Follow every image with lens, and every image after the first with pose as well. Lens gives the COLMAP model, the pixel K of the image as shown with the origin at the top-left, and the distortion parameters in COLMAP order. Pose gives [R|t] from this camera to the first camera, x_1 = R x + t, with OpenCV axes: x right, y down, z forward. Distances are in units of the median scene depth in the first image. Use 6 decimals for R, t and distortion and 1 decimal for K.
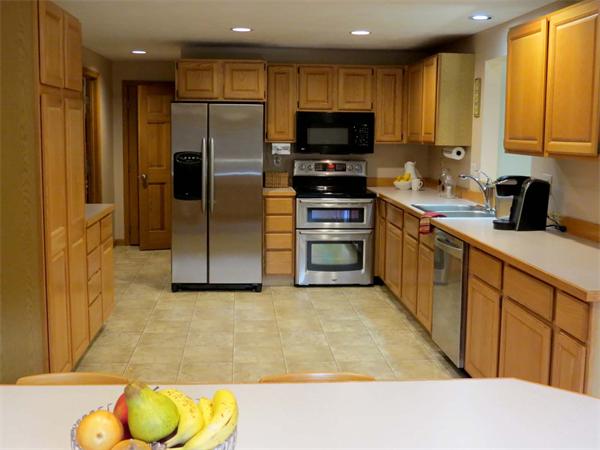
lens RADIAL K [[721.6, 0, 301.0], [0, 721.6, 224.1], [0, 0, 1]] dist [-0.104587, 0.000000]
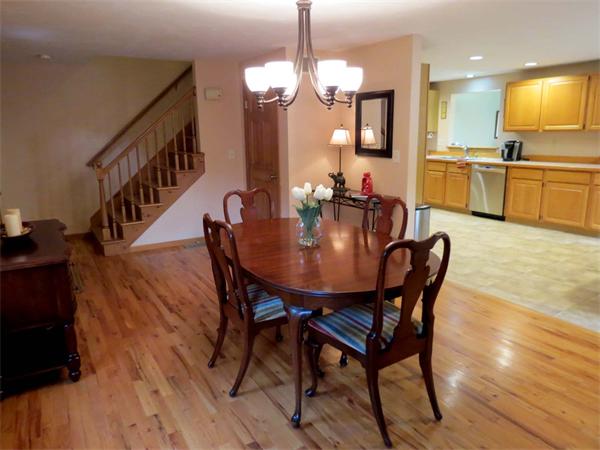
lens RADIAL K [[432.0, 0, 299.7], [0, 432.0, 227.1], [0, 0, 1]] dist [-0.011751, -0.004616]
pose [[0.894810, -0.123117, 0.429135, -0.720603], [0.084600, 0.990568, 0.107787, 0.007201], [-0.438357, -0.060144, 0.896786, -0.060300]]
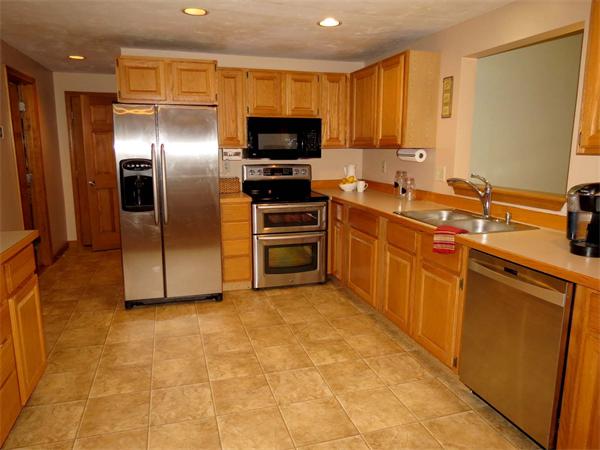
lens RADIAL K [[432.0, 0, 298.5], [0, 432.0, 225.3], [0, 0, 1]] dist [-0.011751, -0.004616]
pose [[0.978292, -0.046043, 0.202053, -0.067549], [0.034916, 0.997689, 0.058292, -0.039761], [-0.204270, -0.049972, 0.977638, 0.407329]]
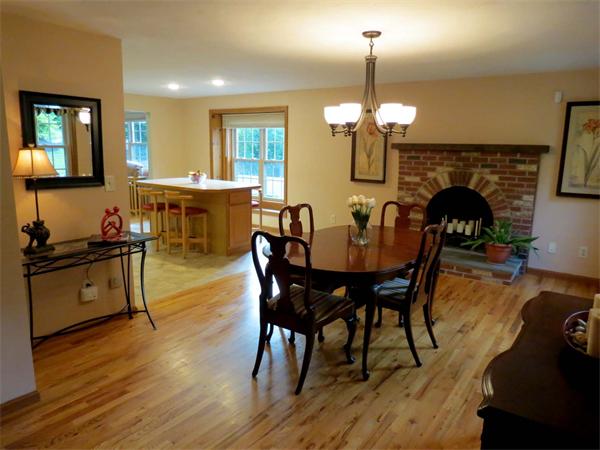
lens RADIAL K [[432.0, 0, 297.0], [0, 432.0, 224.0], [0, 0, 1]] dist [-0.011751, -0.004616]
pose [[-0.759620, -0.140512, 0.635007, -0.805466], [0.060339, 0.956945, 0.283929, -0.102430], [-0.647562, 0.253994, -0.718436, 0.705780]]
